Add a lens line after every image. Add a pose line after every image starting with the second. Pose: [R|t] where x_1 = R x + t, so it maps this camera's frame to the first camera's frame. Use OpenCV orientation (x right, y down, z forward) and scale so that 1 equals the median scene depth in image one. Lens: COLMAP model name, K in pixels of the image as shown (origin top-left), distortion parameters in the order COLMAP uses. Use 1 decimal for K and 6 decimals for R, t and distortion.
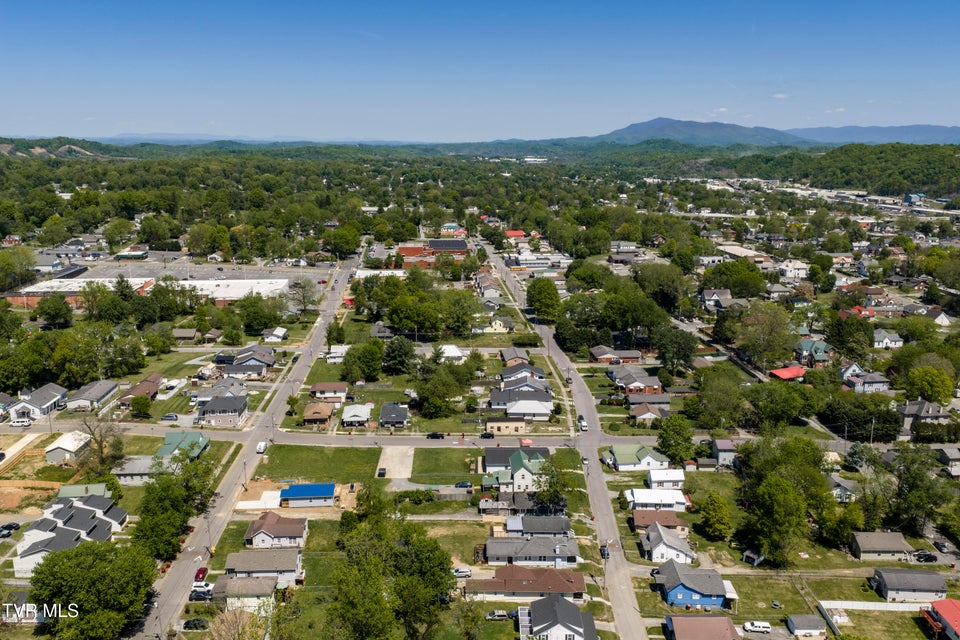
lens RADIAL K [[791.5, 0, 483.6], [0, 791.5, 319.7], [0, 0, 1]] dist [0.024972, -0.041716]
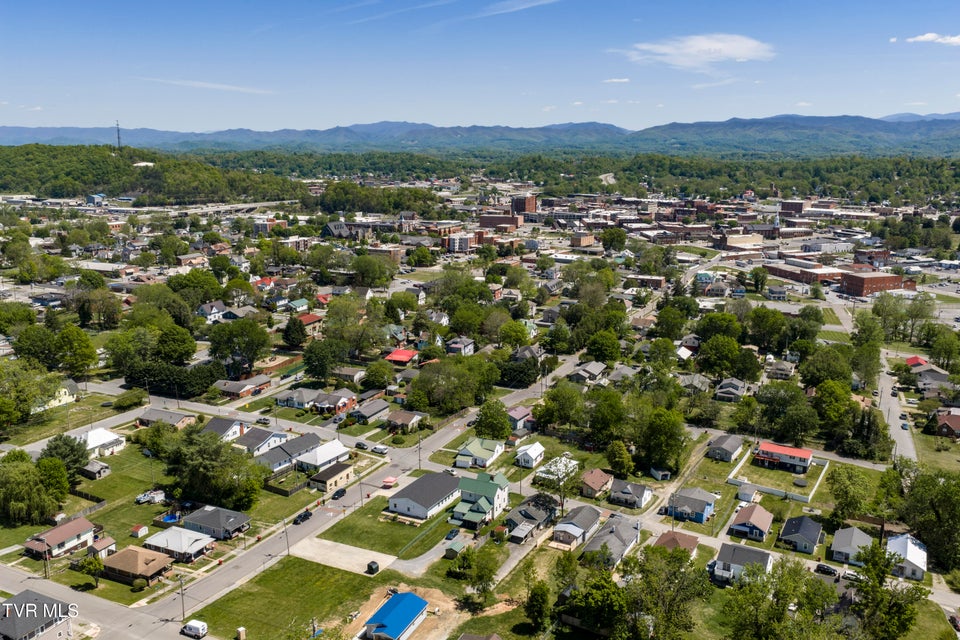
lens RADIAL K [[791.5, 0, 483.6], [0, 791.5, 319.7], [0, 0, 1]] dist [0.024972, -0.041716]
pose [[0.490006, -0.191185, 0.850495, -0.549498], [0.190872, 0.975509, 0.109318, -0.090865], [-0.850566, 0.108770, 0.514497, 0.364761]]
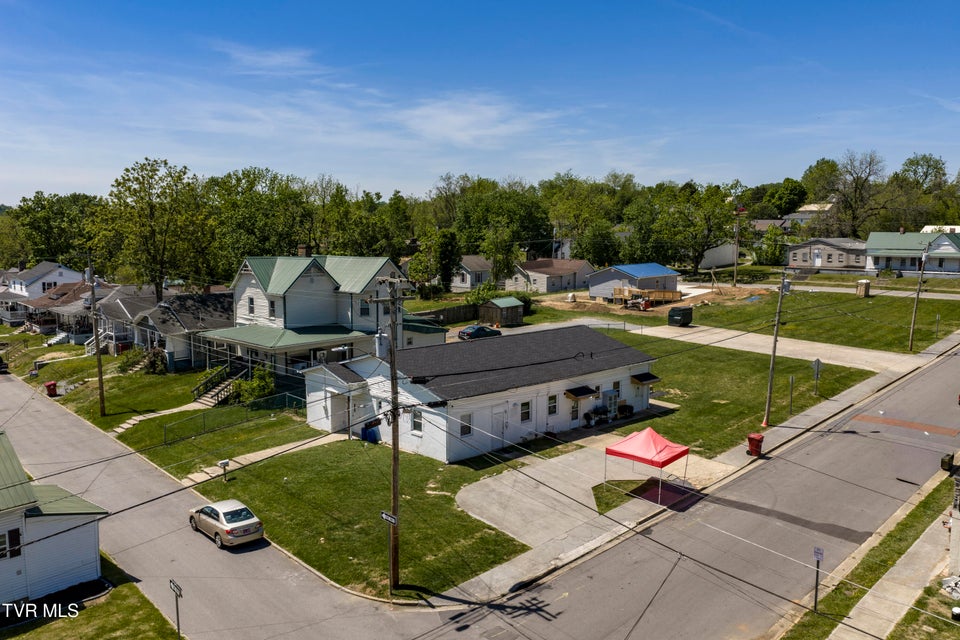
lens RADIAL K [[791.5, 0, 483.6], [0, 791.5, 319.7], [0, 0, 1]] dist [0.024972, -0.041716]
pose [[-0.733615, 0.074485, -0.675470, 0.157034], [-0.155978, 0.948983, 0.274049, 0.081113], [0.661422, 0.306405, -0.684570, 0.936216]]
